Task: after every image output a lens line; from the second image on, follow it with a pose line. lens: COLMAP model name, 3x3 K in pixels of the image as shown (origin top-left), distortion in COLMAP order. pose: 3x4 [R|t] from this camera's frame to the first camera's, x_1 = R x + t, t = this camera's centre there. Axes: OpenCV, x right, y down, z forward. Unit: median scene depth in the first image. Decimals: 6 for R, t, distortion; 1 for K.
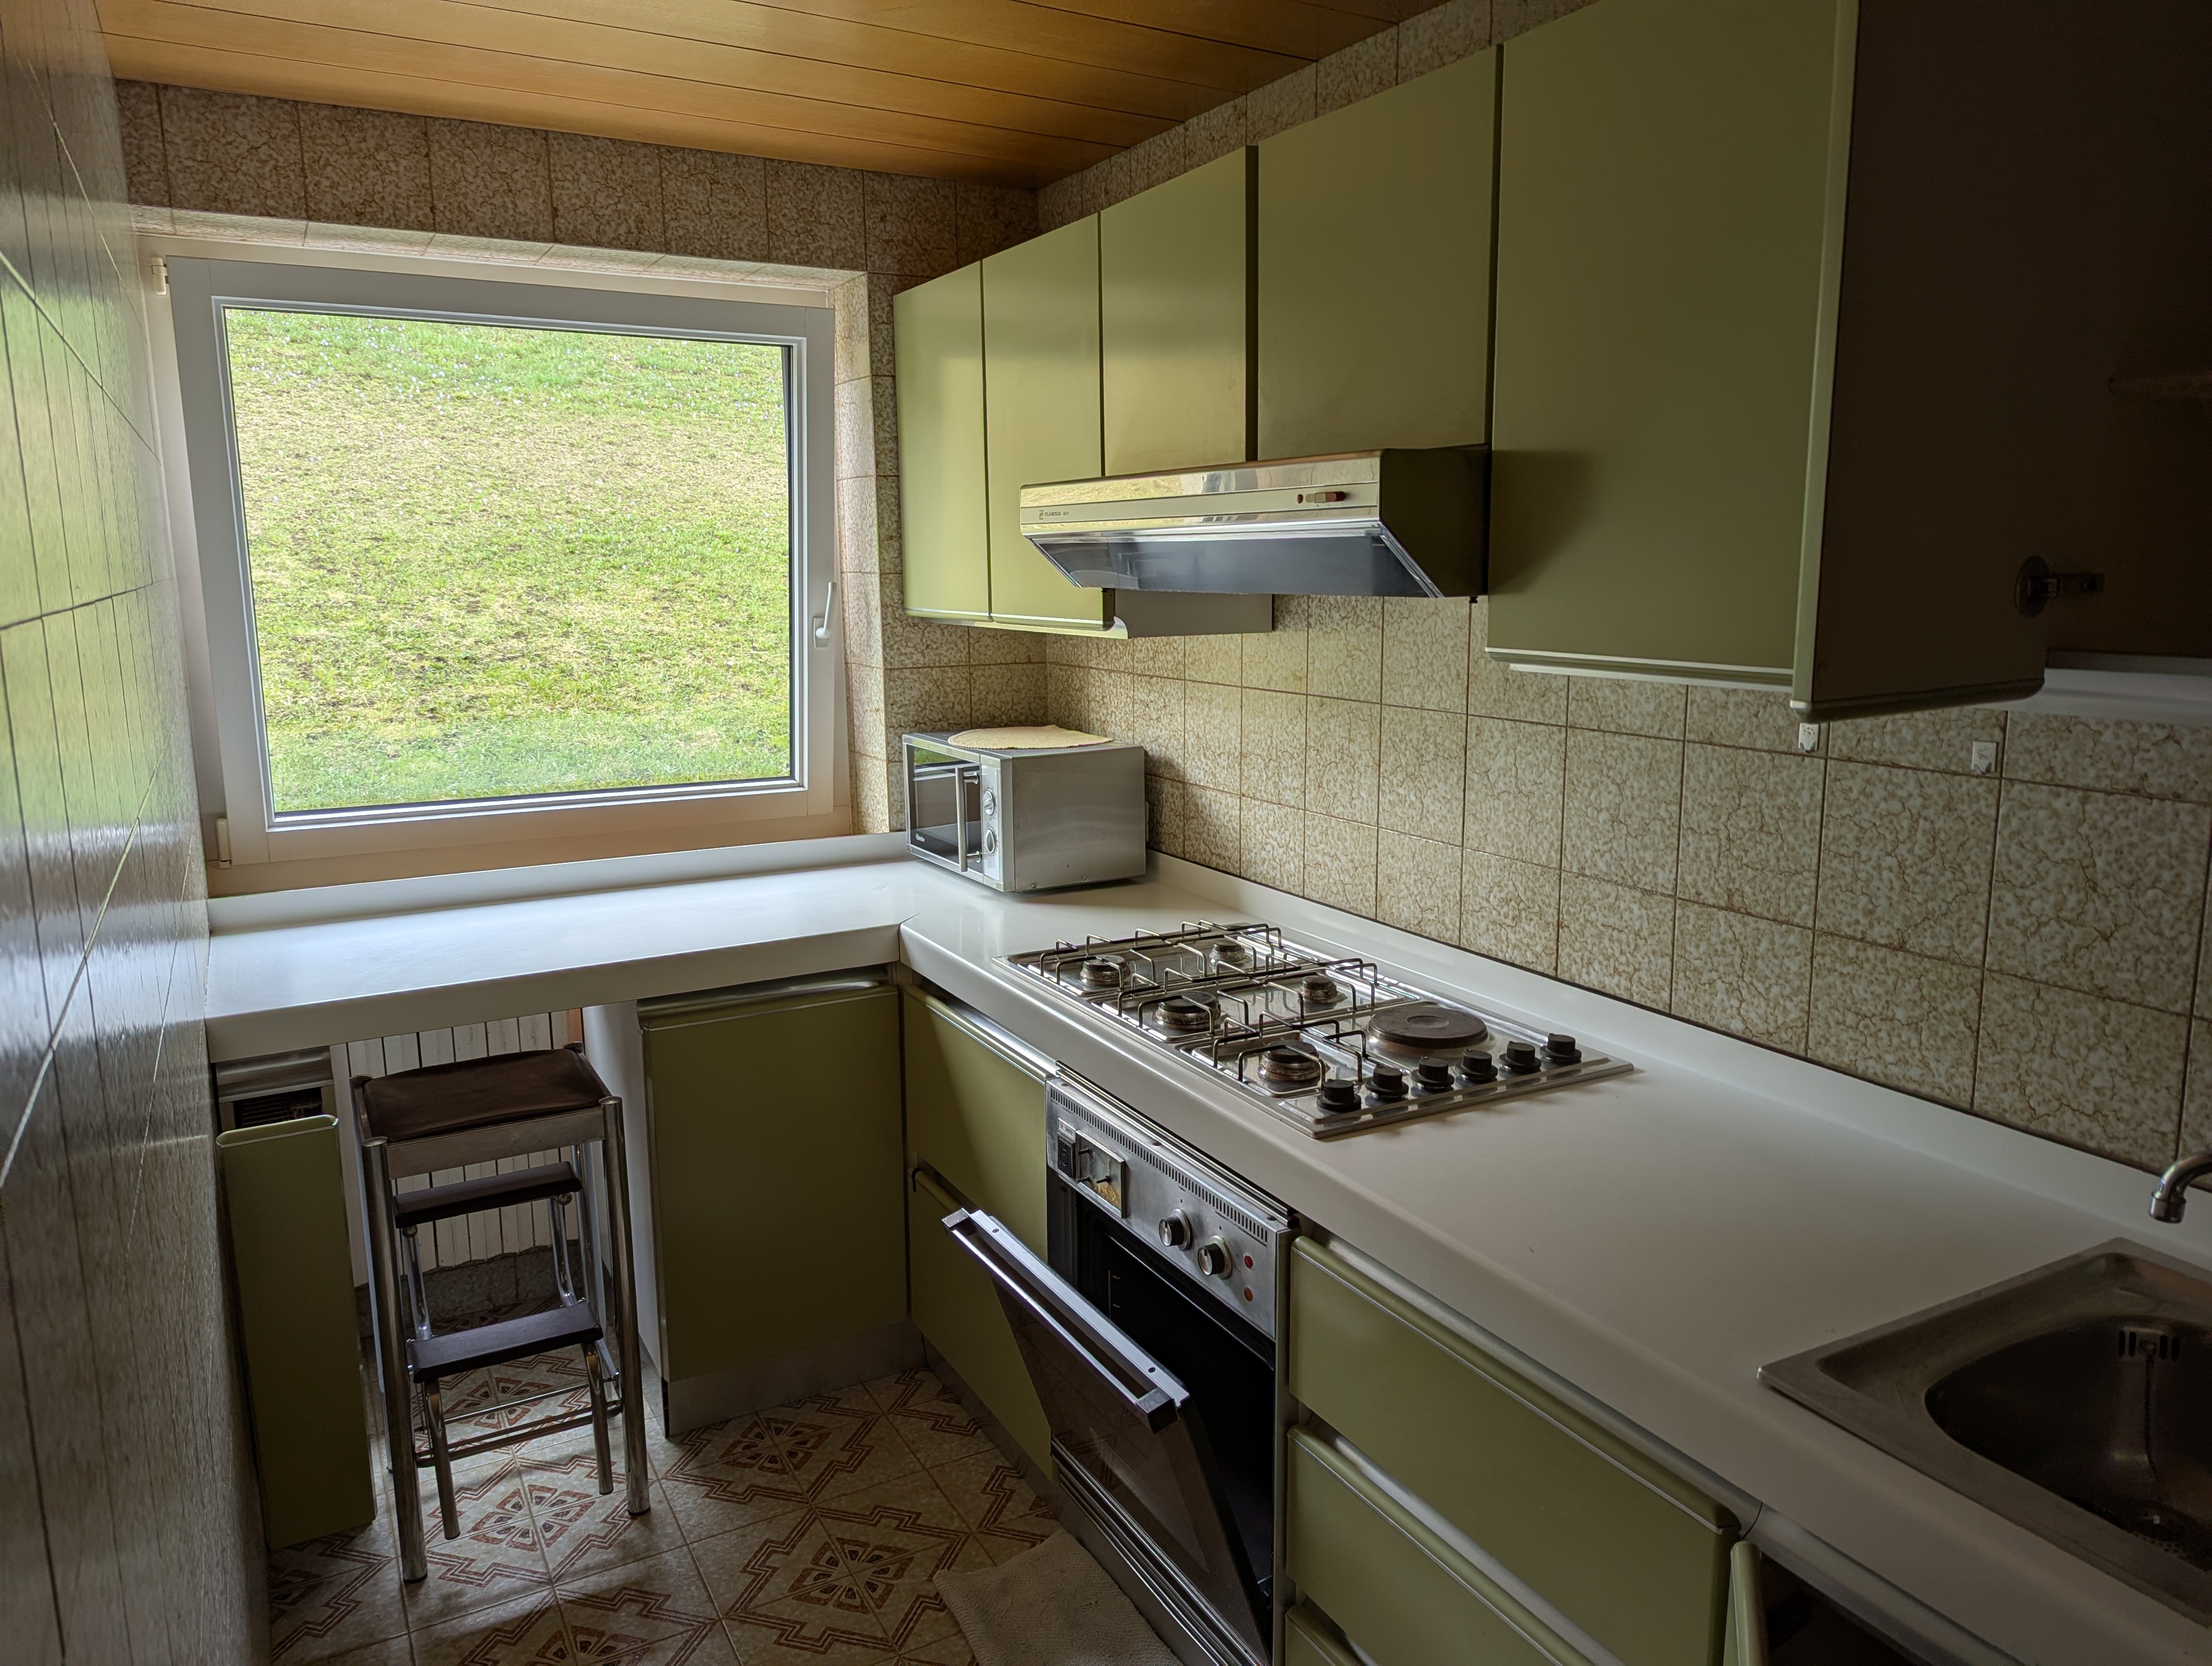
lens RADIAL K [[1554.9, 0, 1108.6], [0, 1554.9, 831.7], [0, 0, 1]] dist [0.004780, -0.001795]
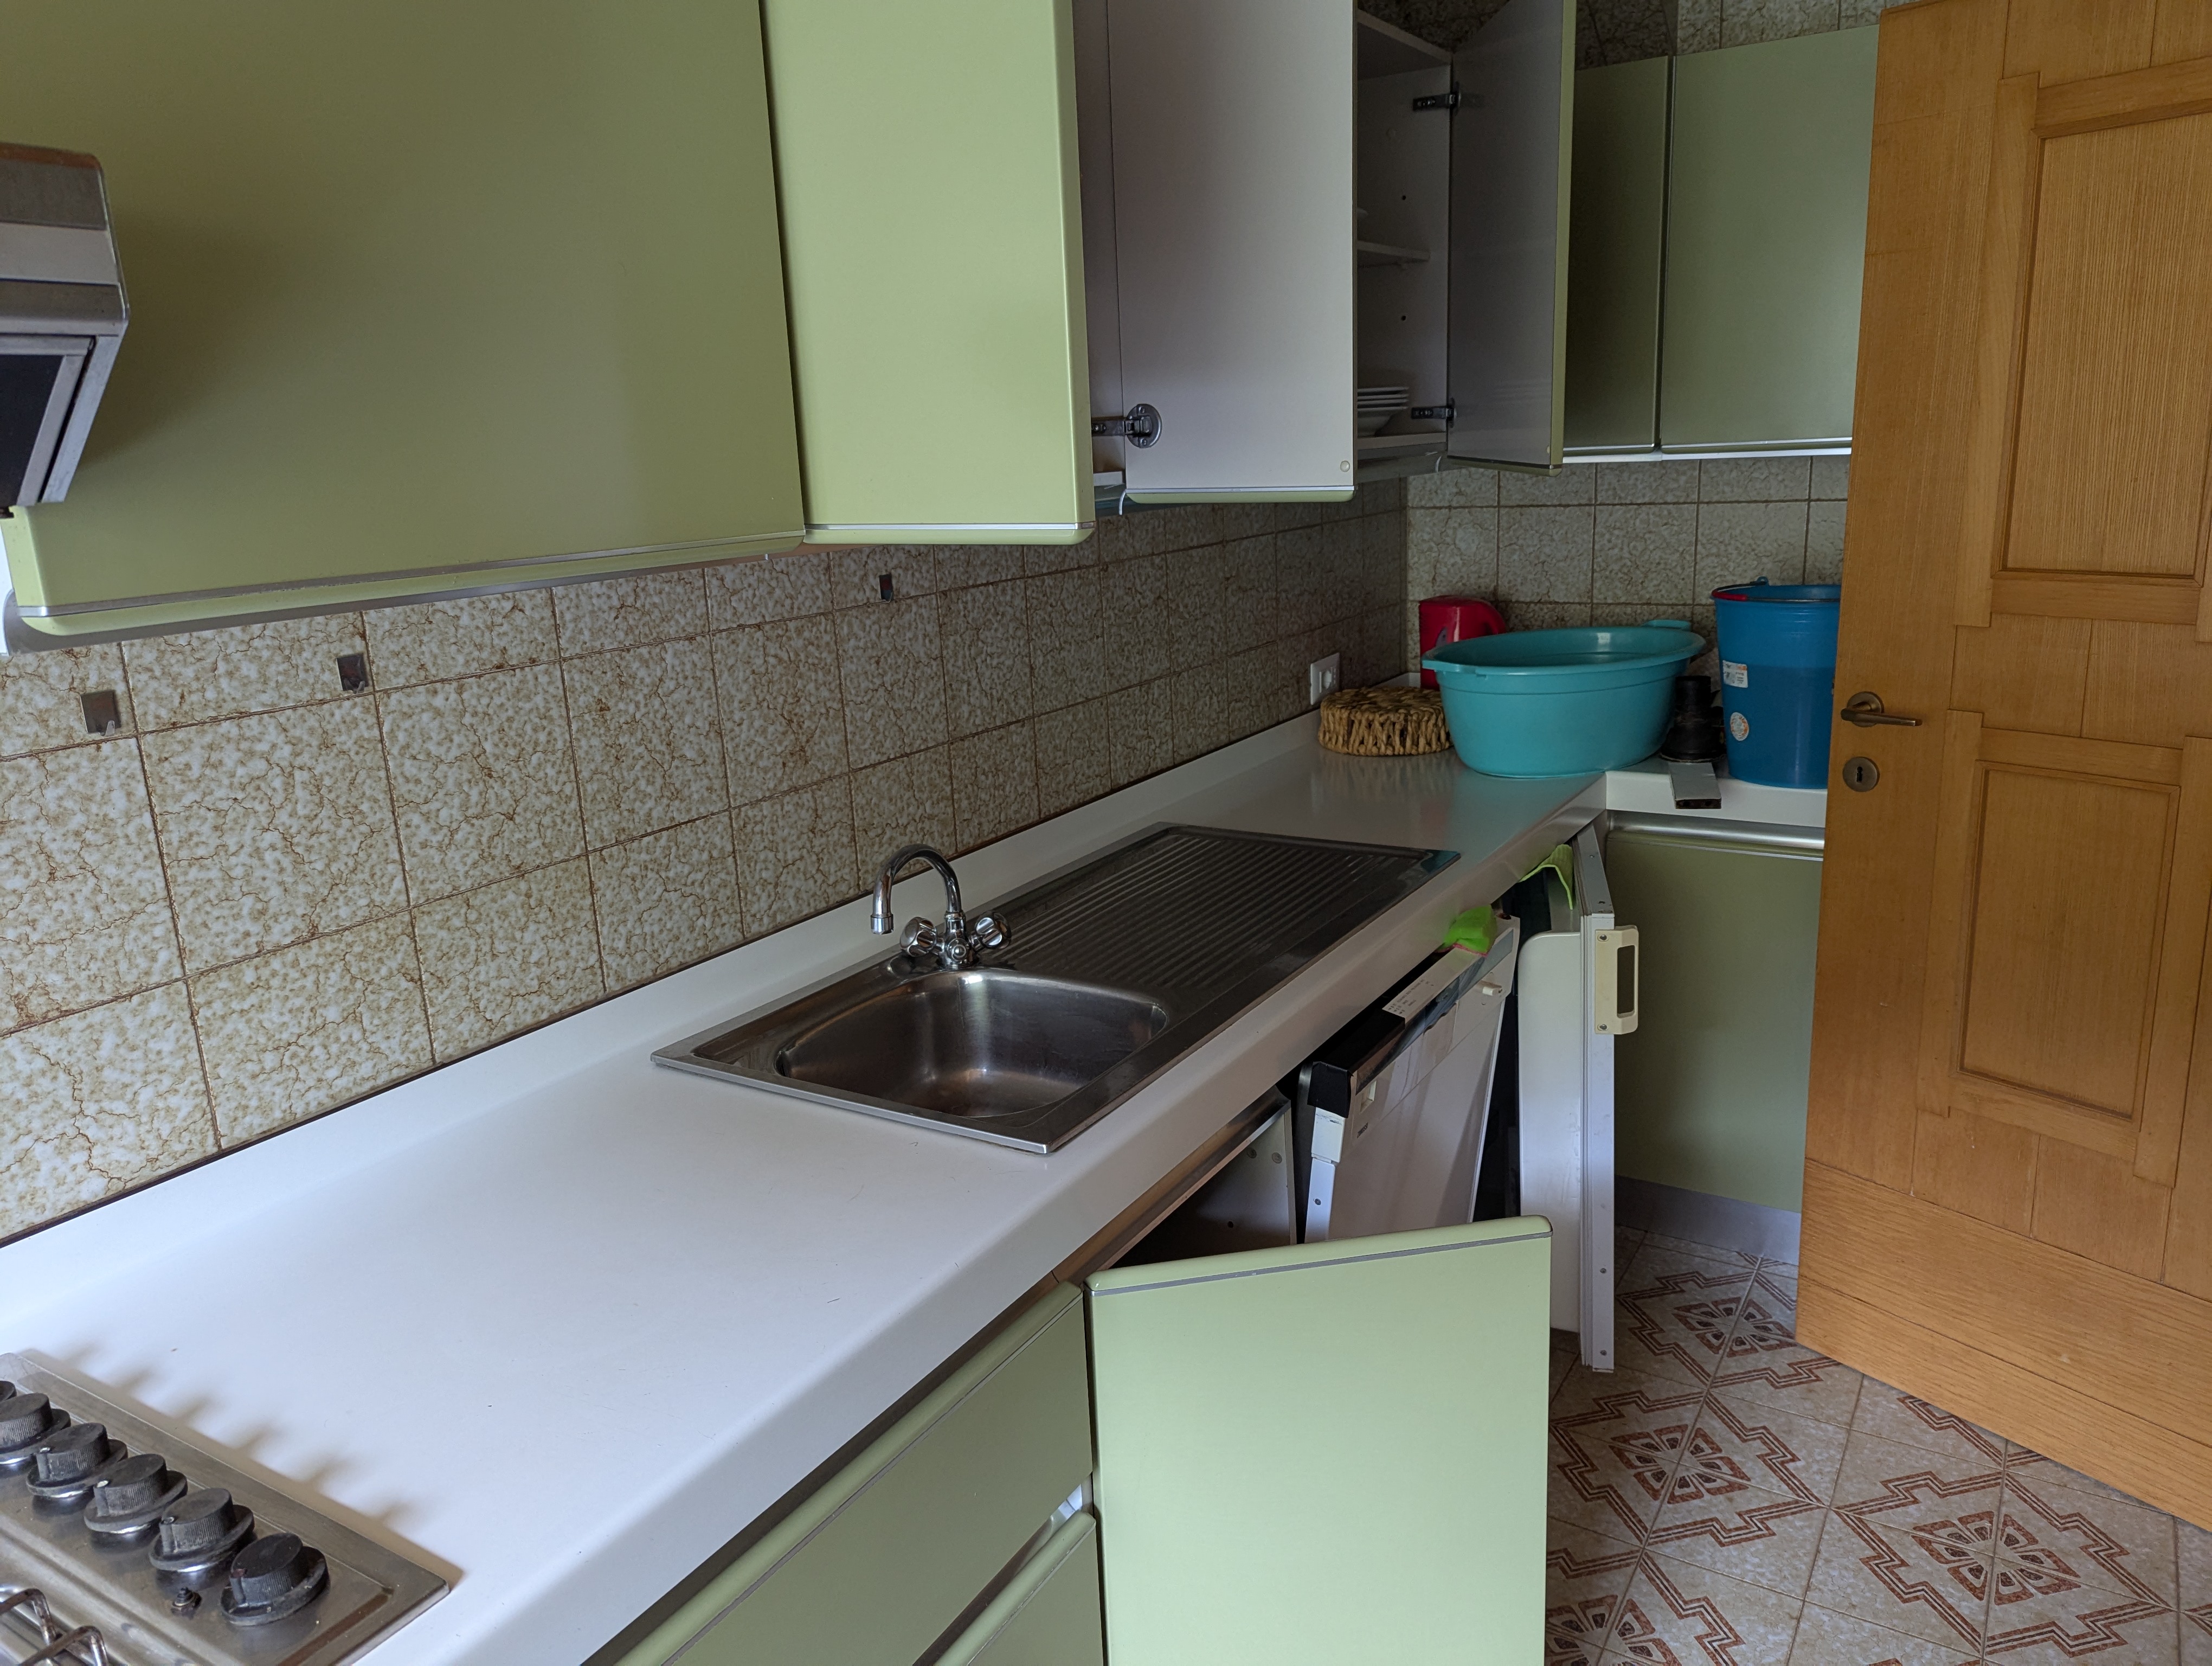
lens RADIAL K [[1554.9, 0, 1107.4], [0, 1554.9, 829.2], [0, 0, 1]] dist [0.004780, -0.001795]
pose [[-0.501838, -0.181666, 0.845669, -0.370253], [0.197202, 0.927916, 0.316358, -0.153251], [-0.842181, 0.325528, -0.429839, 1.026120]]
